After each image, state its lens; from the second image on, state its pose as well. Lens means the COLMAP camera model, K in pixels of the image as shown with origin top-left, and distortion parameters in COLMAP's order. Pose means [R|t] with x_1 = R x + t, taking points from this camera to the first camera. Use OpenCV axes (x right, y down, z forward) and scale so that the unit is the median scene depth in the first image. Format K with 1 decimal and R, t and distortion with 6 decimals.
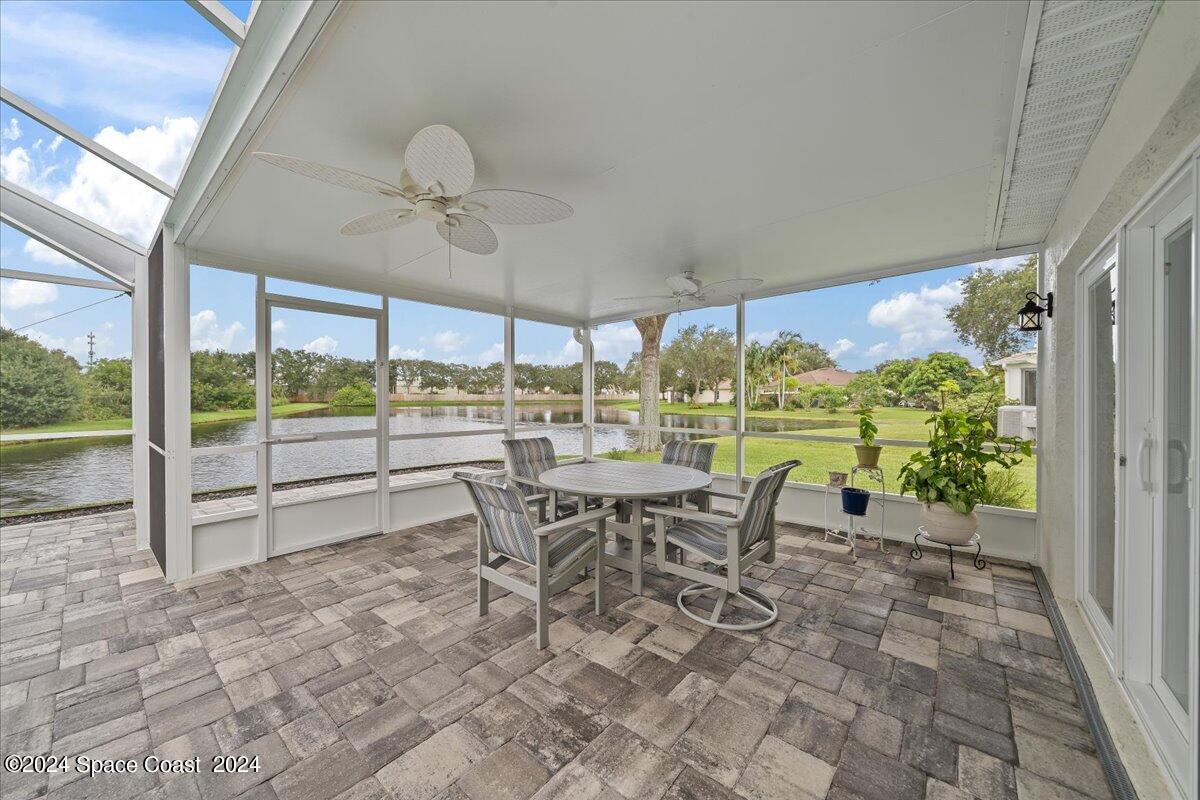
lens RADIAL K [[439.5, 0, 592.5], [0, 439.5, 400.6], [0, 0, 1]] dist [0.000738, -0.000046]
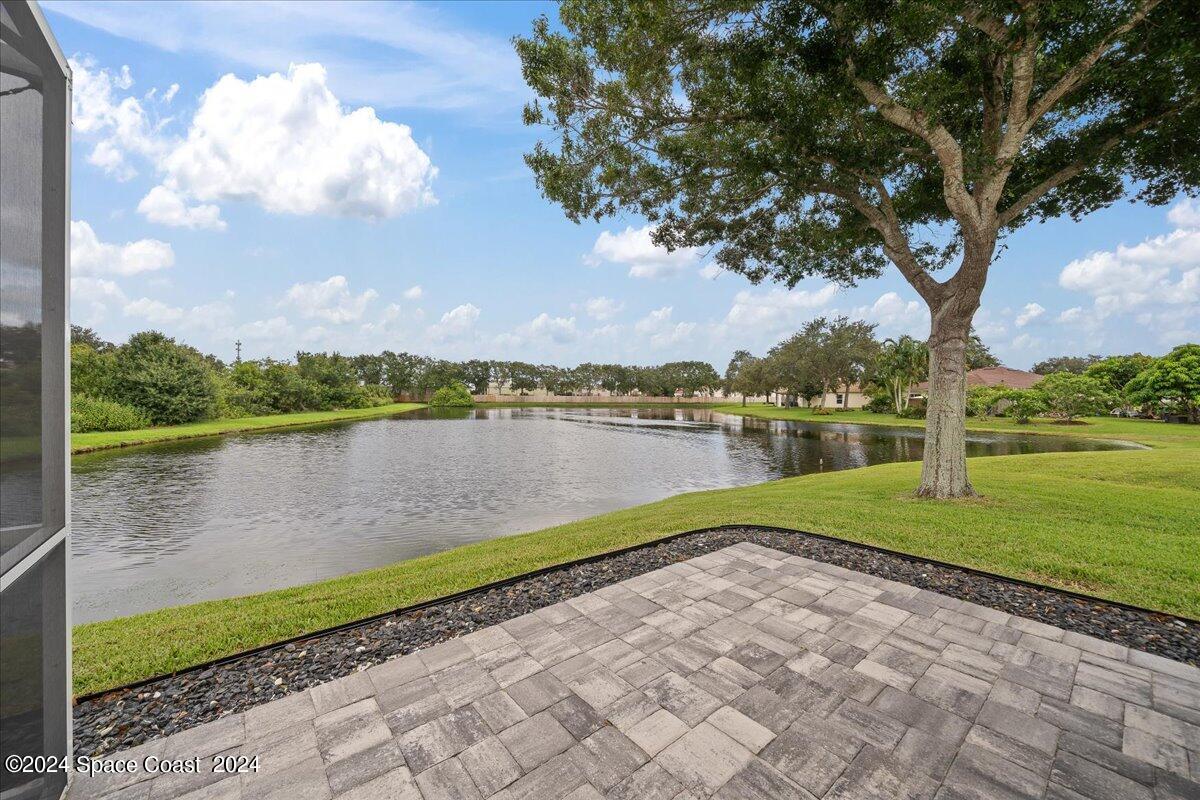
lens RADIAL K [[439.5, 0, 598.9], [0, 439.5, 390.8], [0, 0, 1]] dist [0.000738, -0.000046]
pose [[0.987181, 0.004858, -0.159528, -0.044972], [-0.009044, 0.999633, -0.025529, -0.001433], [0.159345, 0.026645, 0.986863, 0.050083]]
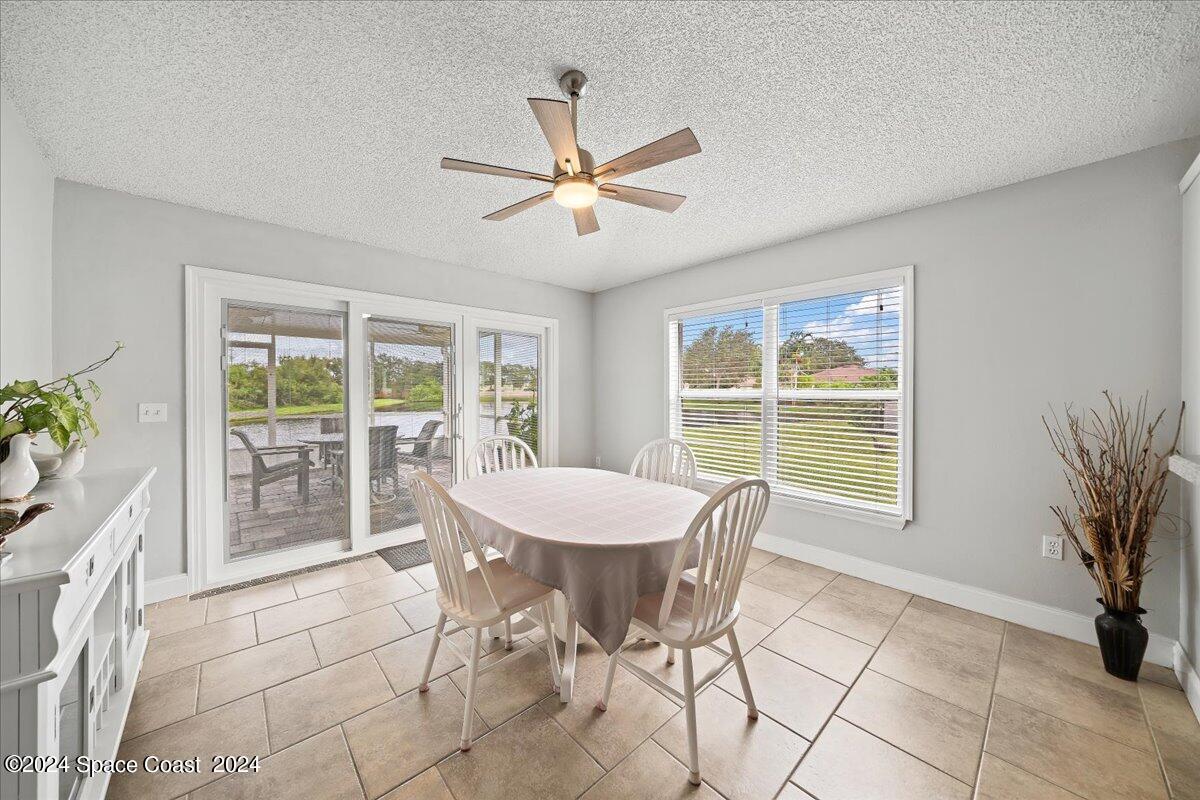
lens RADIAL K [[413.4, 0, 595.6], [0, 413.4, 394.4], [0, 0, 1]] dist [-0.001722, -0.000038]
pose [[0.991730, 0.000250, -0.128343, 0.051315], [-0.001104, 0.999978, -0.006588, 0.000233], [0.128338, 0.006676, 0.991708, -0.023028]]
